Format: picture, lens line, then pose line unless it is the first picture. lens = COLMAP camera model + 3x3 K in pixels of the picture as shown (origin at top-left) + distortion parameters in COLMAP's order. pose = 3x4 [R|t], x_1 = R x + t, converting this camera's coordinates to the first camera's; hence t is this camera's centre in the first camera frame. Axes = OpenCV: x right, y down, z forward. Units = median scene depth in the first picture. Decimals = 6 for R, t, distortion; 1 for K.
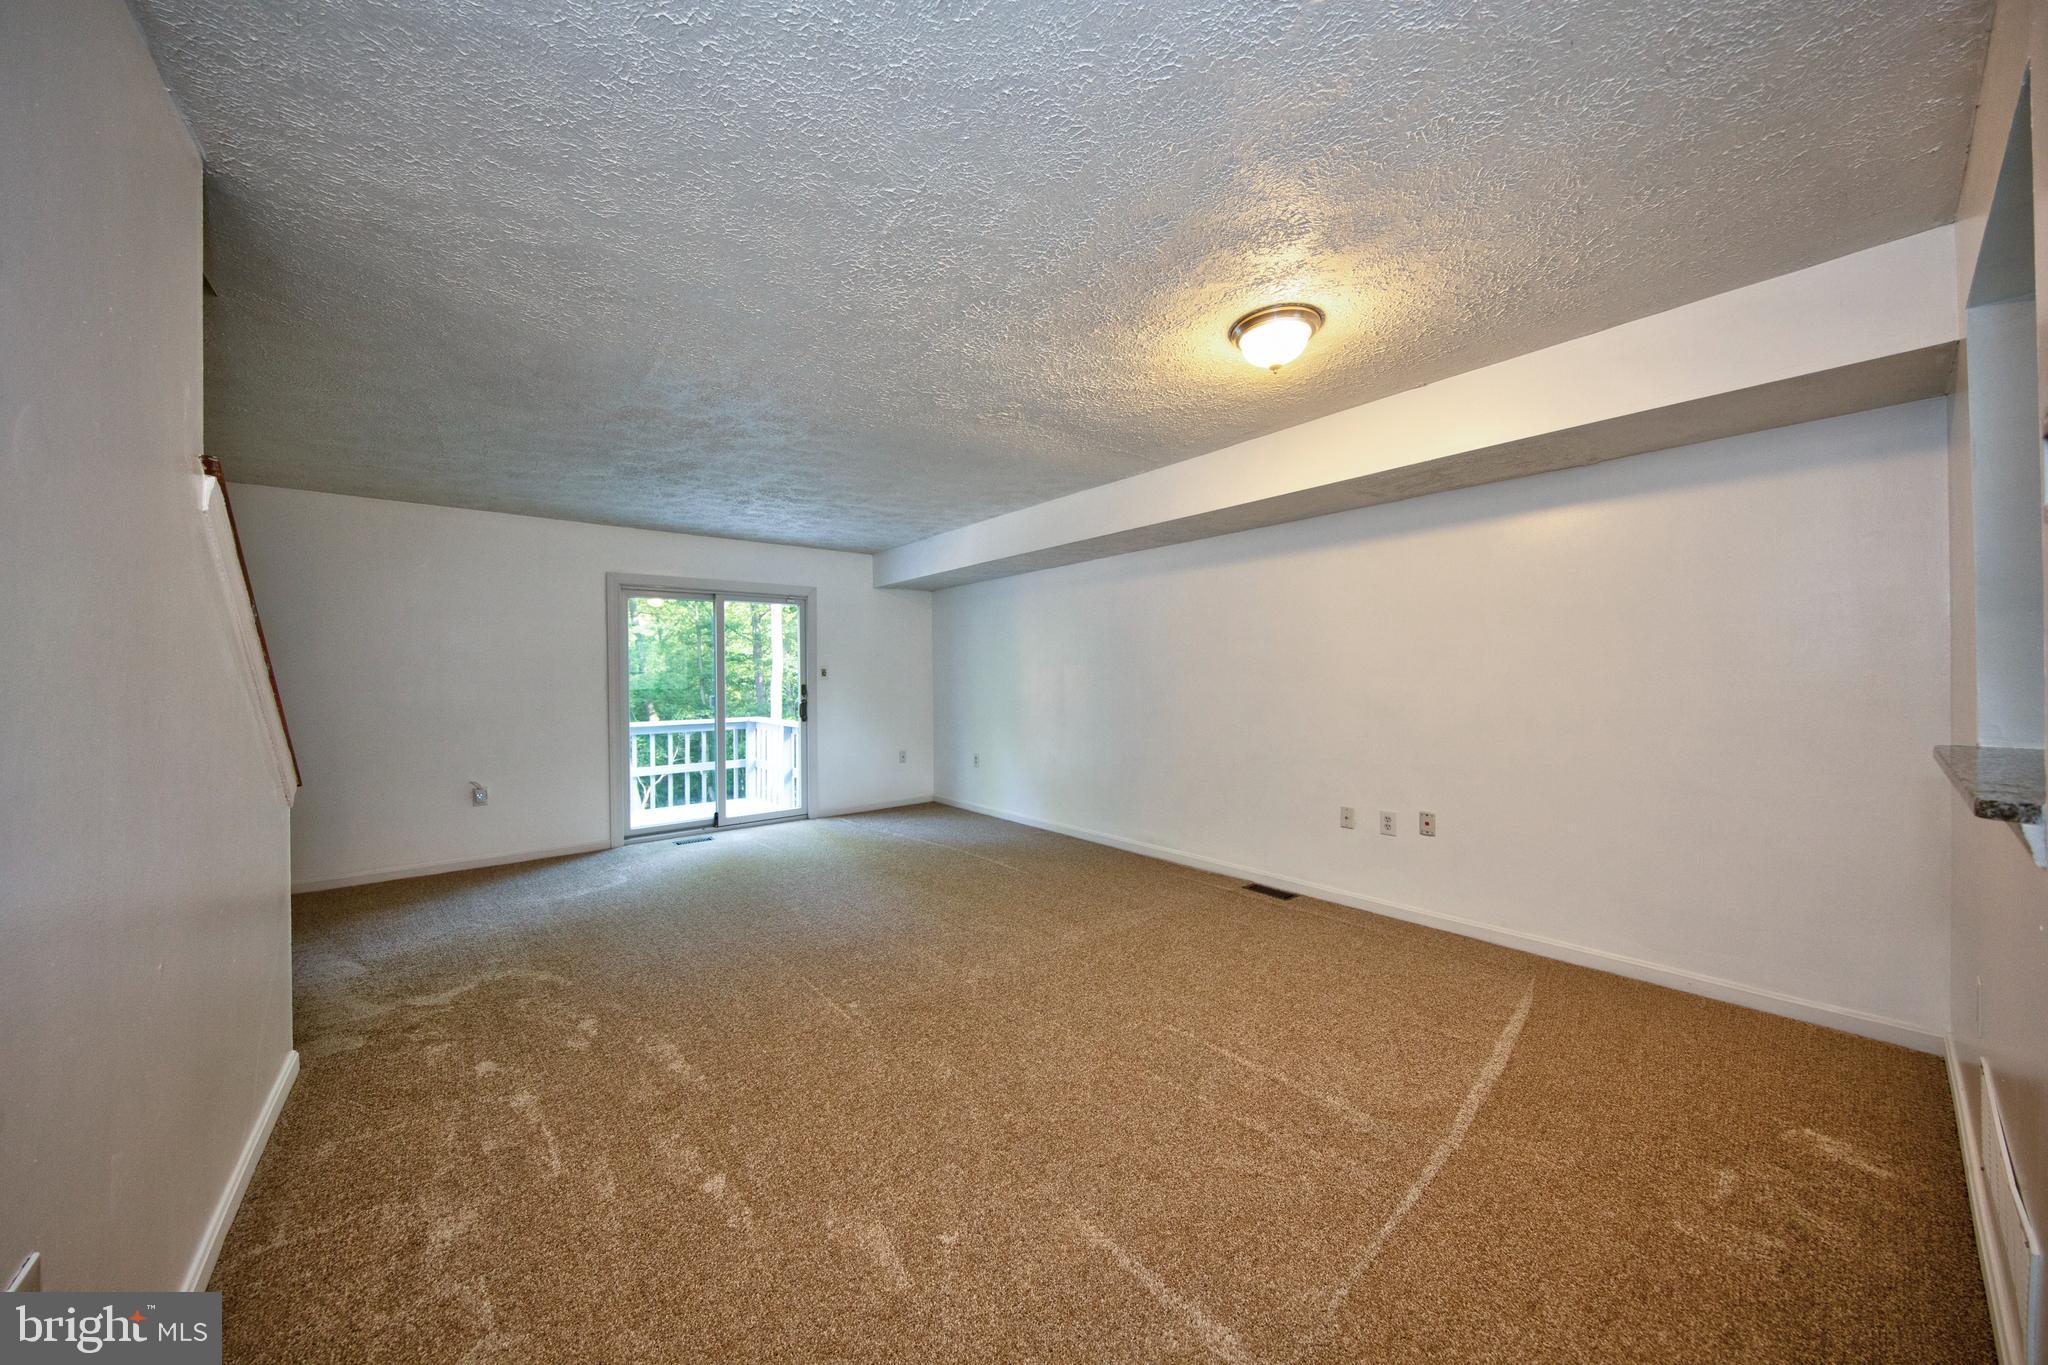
lens RADIAL K [[732.9, 0, 1047.2], [0, 732.9, 676.5], [0, 0, 1]] dist [-0.000211, -0.000072]
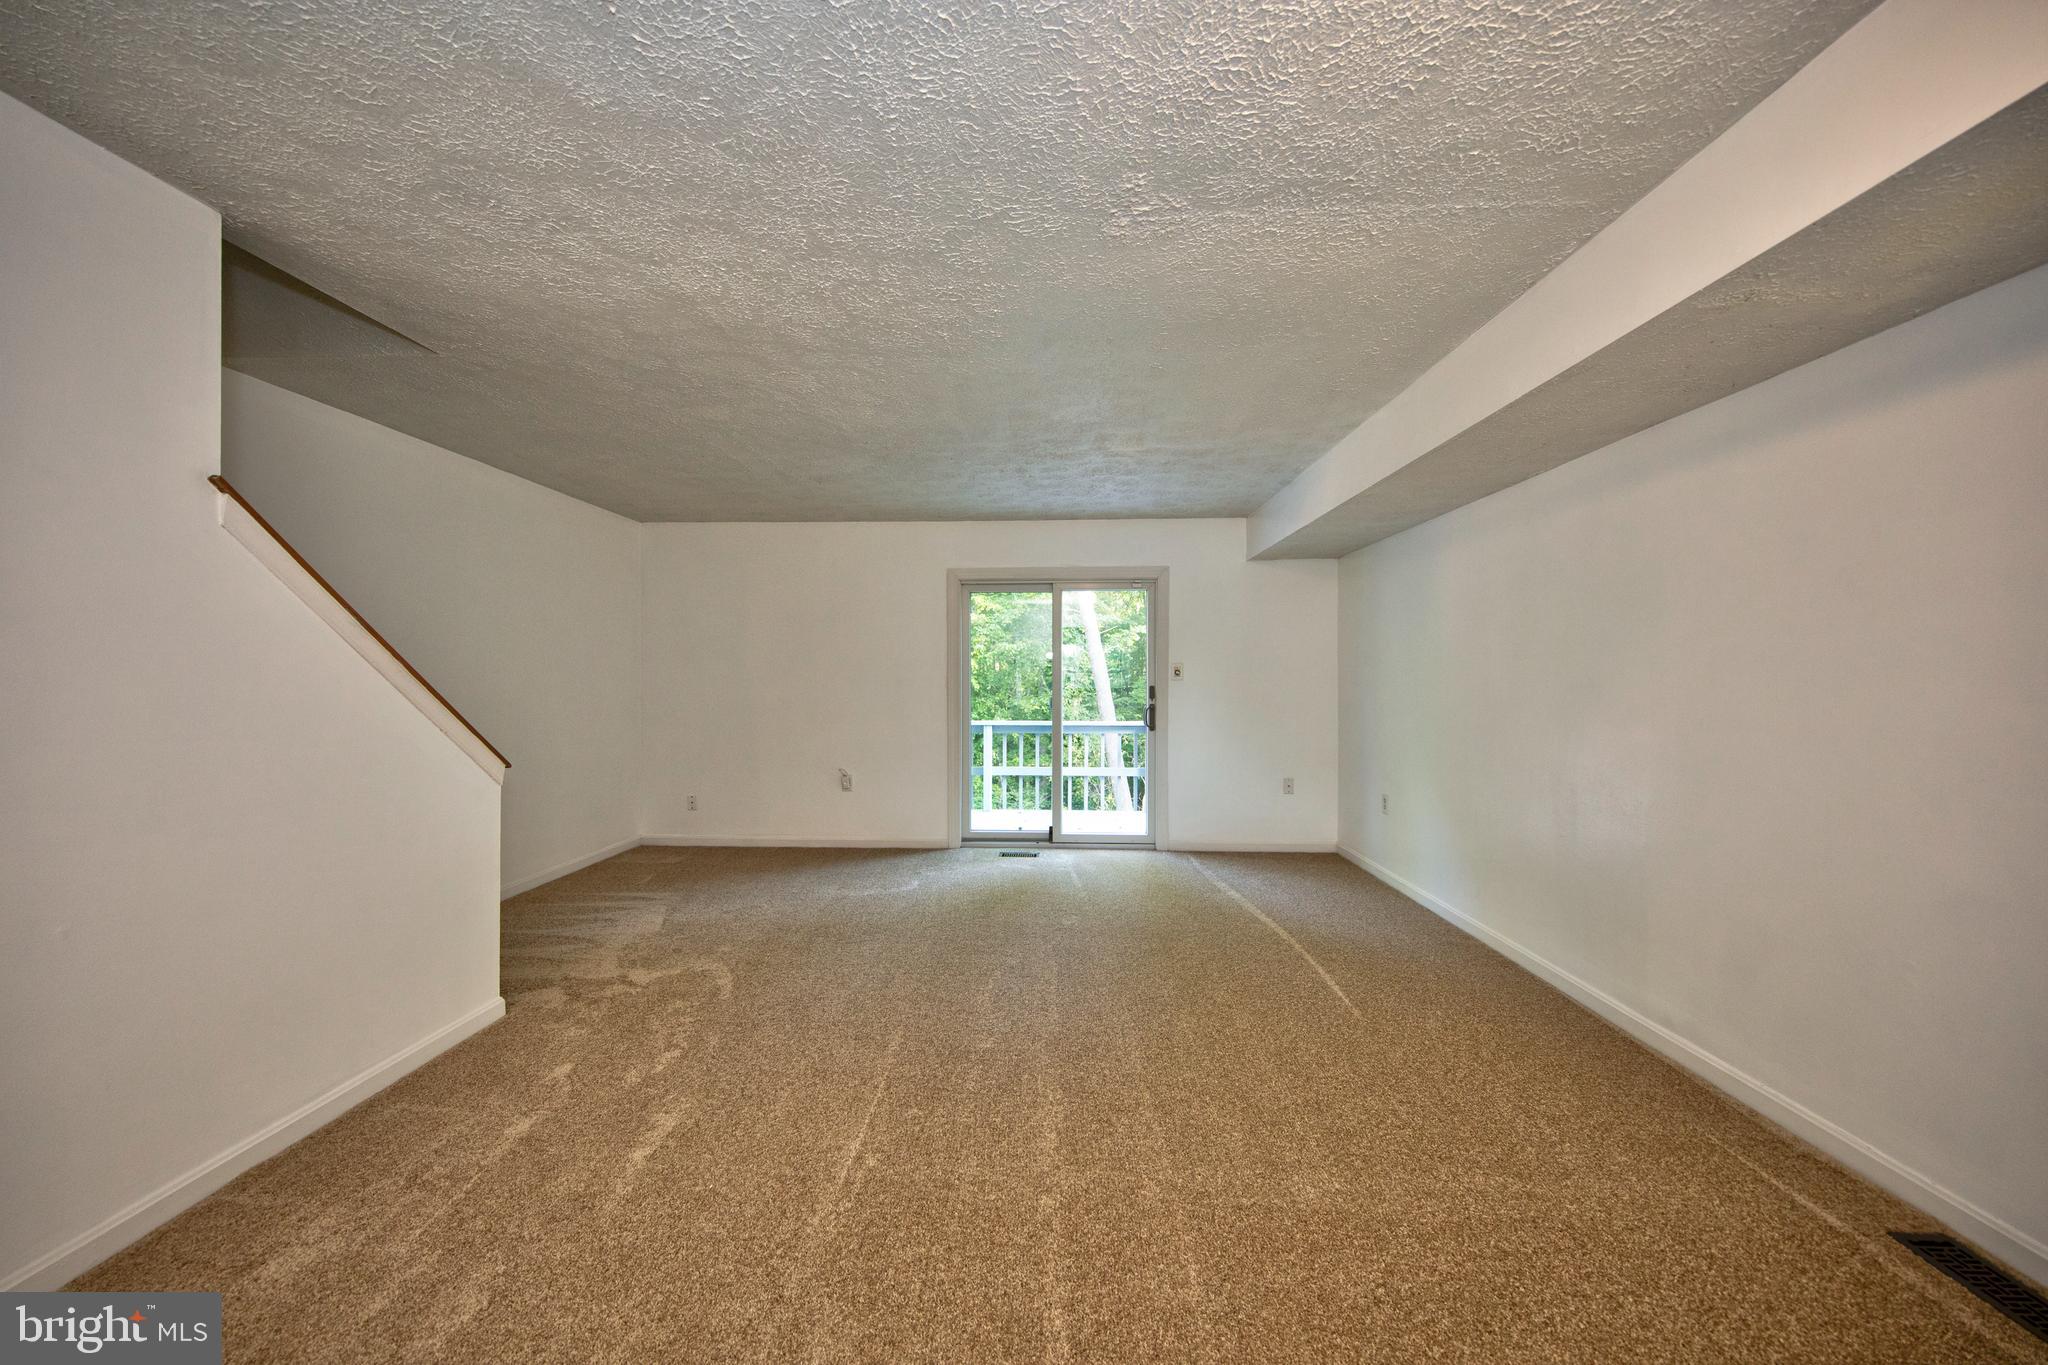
lens RADIAL K [[757.5, 0, 1020.5], [0, 757.5, 679.7], [0, 0, 1]] dist [0.012977, -0.006137]
pose [[0.715203, 0.012207, -0.698811, 0.183301], [-0.007846, 0.999925, 0.009437, -0.003084], [0.698873, -0.001266, 0.715244, 0.335591]]
